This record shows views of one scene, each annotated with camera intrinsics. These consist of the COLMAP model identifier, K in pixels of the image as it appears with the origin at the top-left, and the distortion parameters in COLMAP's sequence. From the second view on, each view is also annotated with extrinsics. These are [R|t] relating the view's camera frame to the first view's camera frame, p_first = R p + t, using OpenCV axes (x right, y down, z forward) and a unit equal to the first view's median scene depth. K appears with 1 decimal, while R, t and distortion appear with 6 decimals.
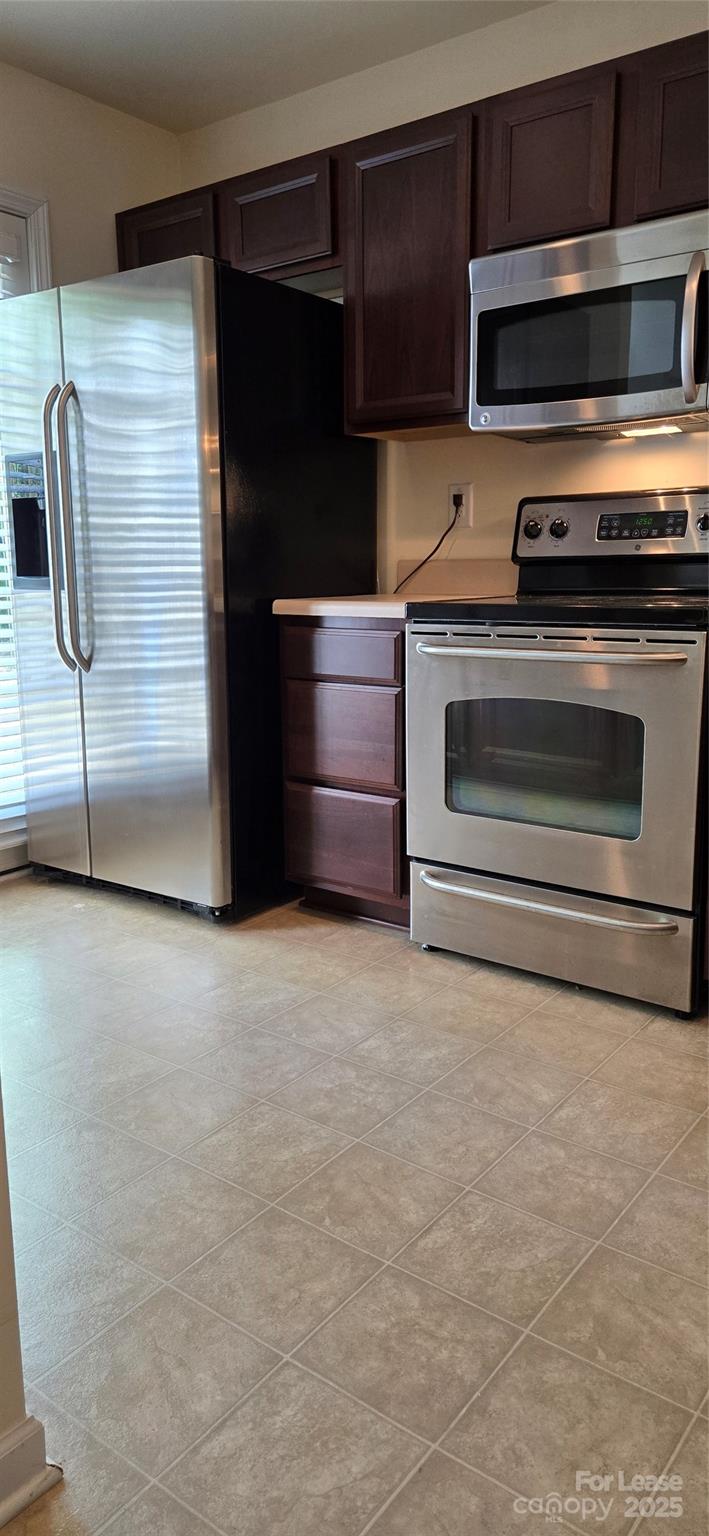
lens RADIAL K [[1028.0, 0, 355.8], [0, 1028.0, 771.2], [0, 0, 1]] dist [-0.005504, -0.008403]
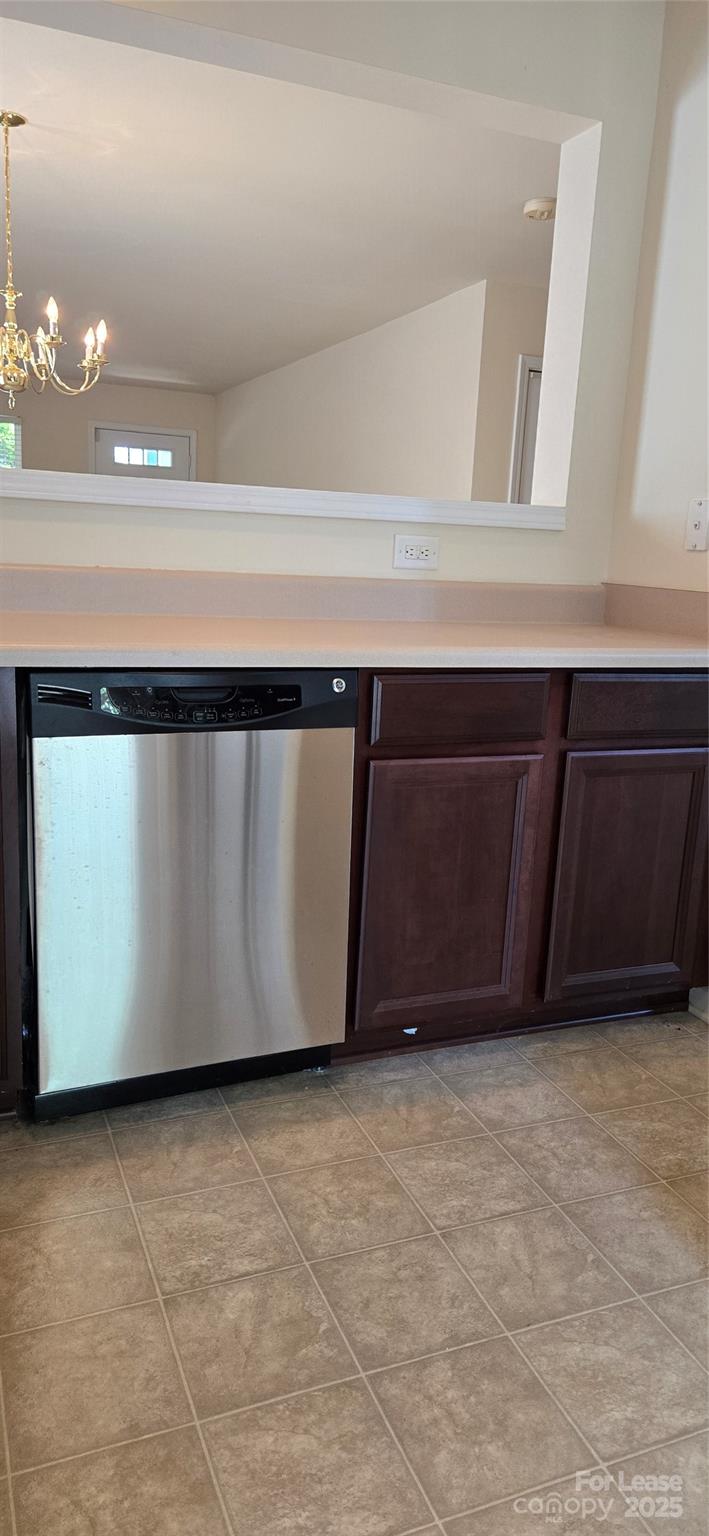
lens RADIAL K [[1028.0, 0, 347.1], [0, 1028.0, 779.4], [0, 0, 1]] dist [-0.005504, -0.008403]
pose [[-0.859474, -0.139062, 0.491900, -0.245136], [0.070894, 0.920559, 0.384116, -0.397502], [-0.506239, 0.365011, -0.781338, 1.657611]]
